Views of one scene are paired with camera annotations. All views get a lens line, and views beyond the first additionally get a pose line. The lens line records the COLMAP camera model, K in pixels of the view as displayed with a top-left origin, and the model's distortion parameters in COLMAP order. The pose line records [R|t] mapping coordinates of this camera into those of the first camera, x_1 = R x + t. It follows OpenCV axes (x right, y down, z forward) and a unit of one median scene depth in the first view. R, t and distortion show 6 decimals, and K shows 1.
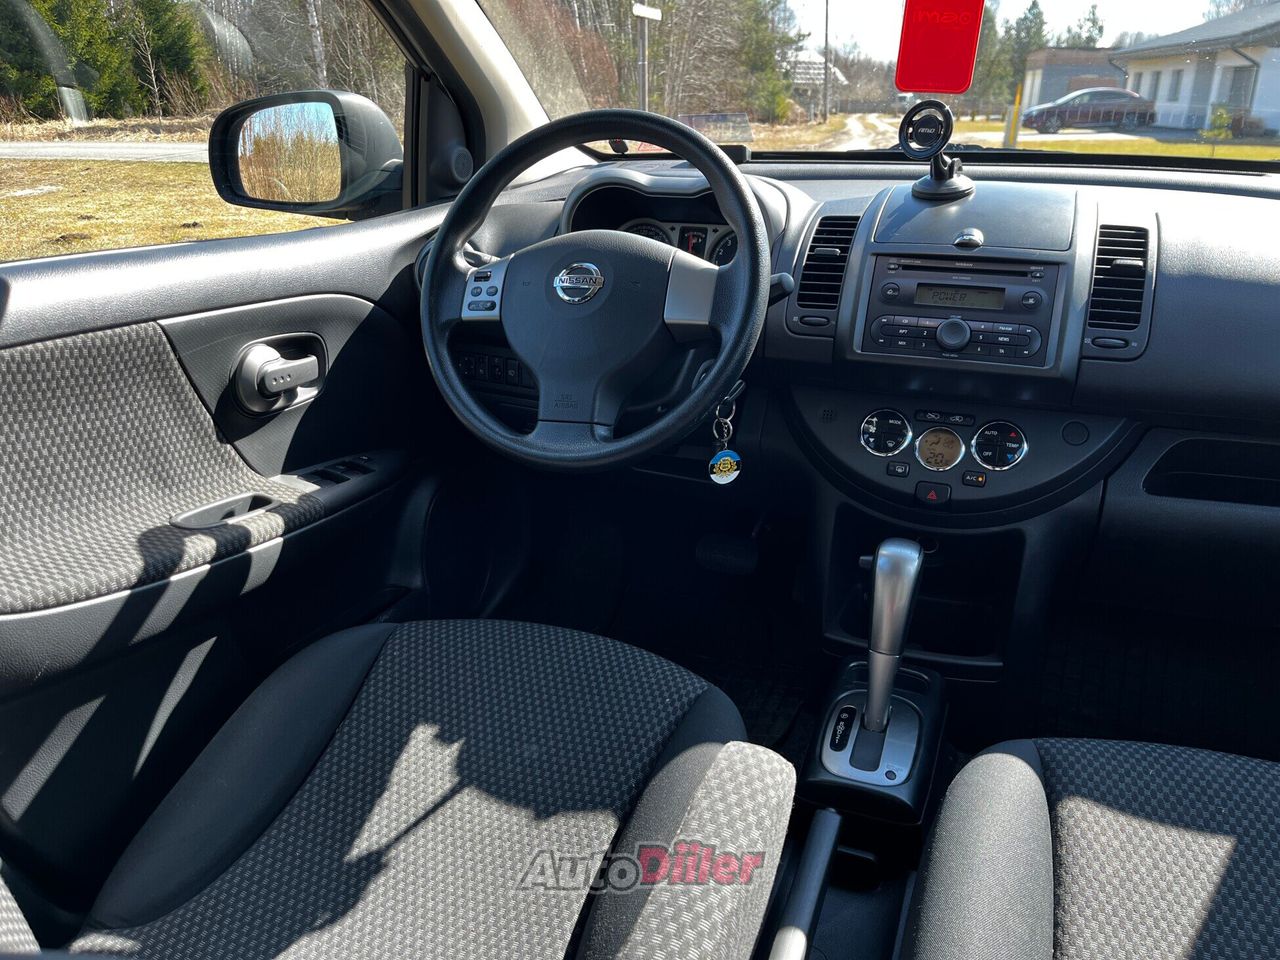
lens RADIAL K [[966.0, 0, 643.1], [0, 966.0, 482.8], [0, 0, 1]] dist [0.047841, -0.075824]
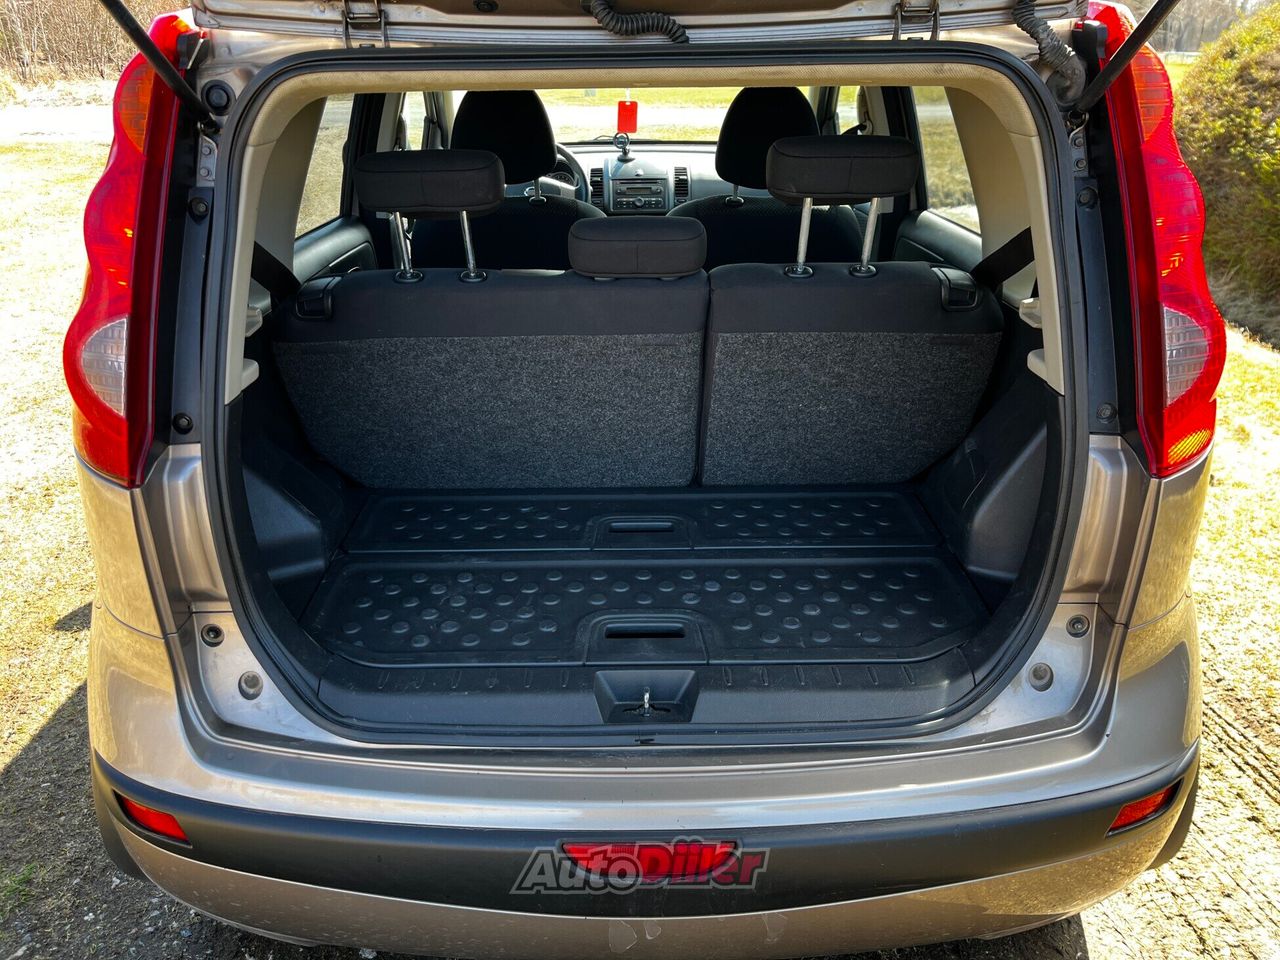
lens RADIAL K [[966.0, 0, 633.8], [0, 966.0, 478.6], [0, 0, 1]] dist [0.047841, -0.075824]
pose [[0.923751, -0.169019, 0.343682, -0.979978], [0.149733, 0.985311, 0.082112, 0.494783], [-0.352512, -0.024391, 0.935489, -2.086828]]
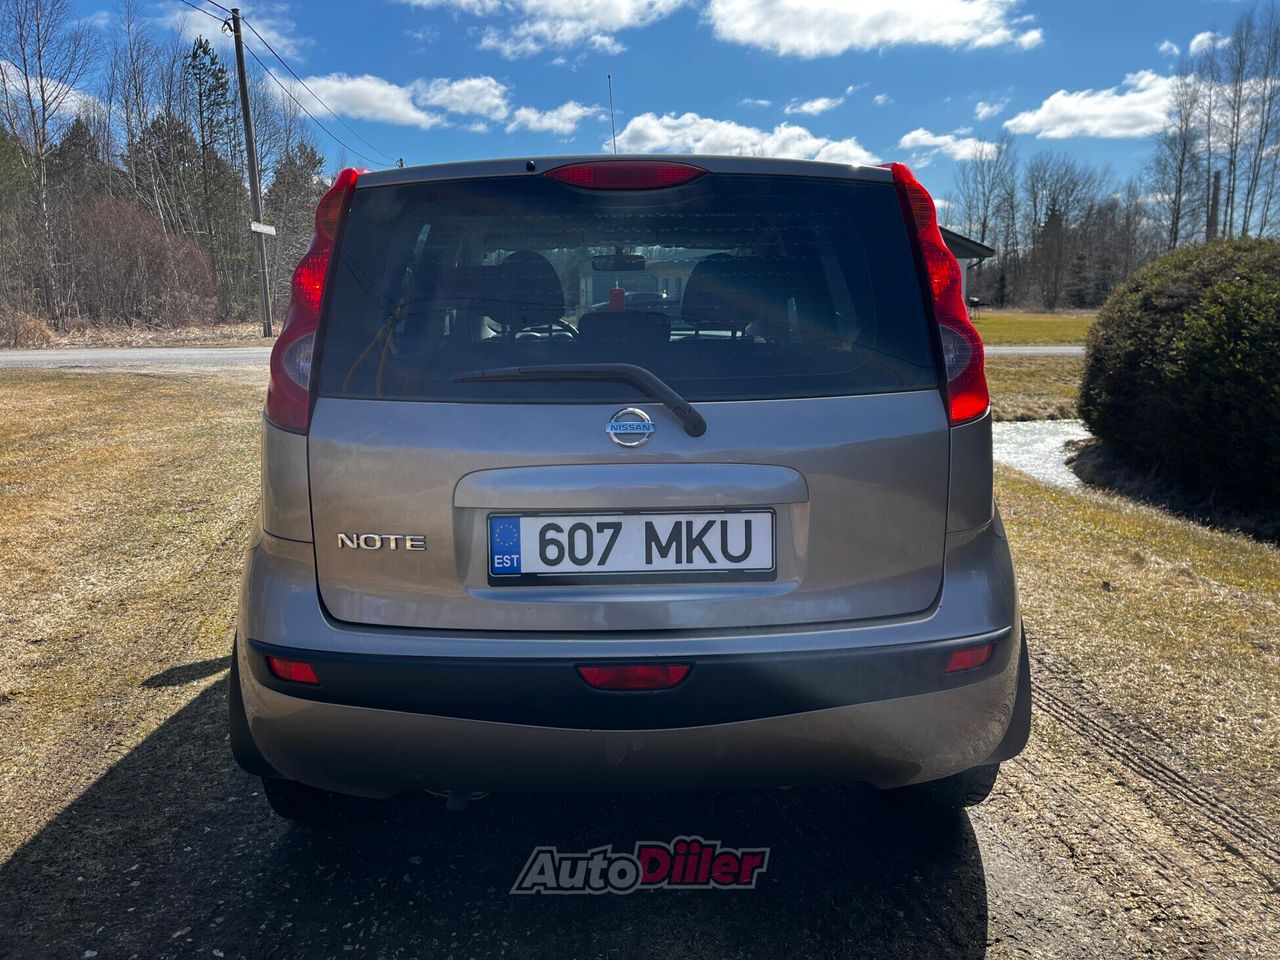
lens RADIAL K [[966.0, 0, 612.0], [0, 966.0, 484.8], [0, 0, 1]] dist [0.047841, -0.075824]
pose [[0.925630, -0.081196, 0.369616, -1.274316], [0.147569, 0.976835, -0.154971, 0.943051], [-0.348471, 0.197990, 0.916170, -2.622256]]
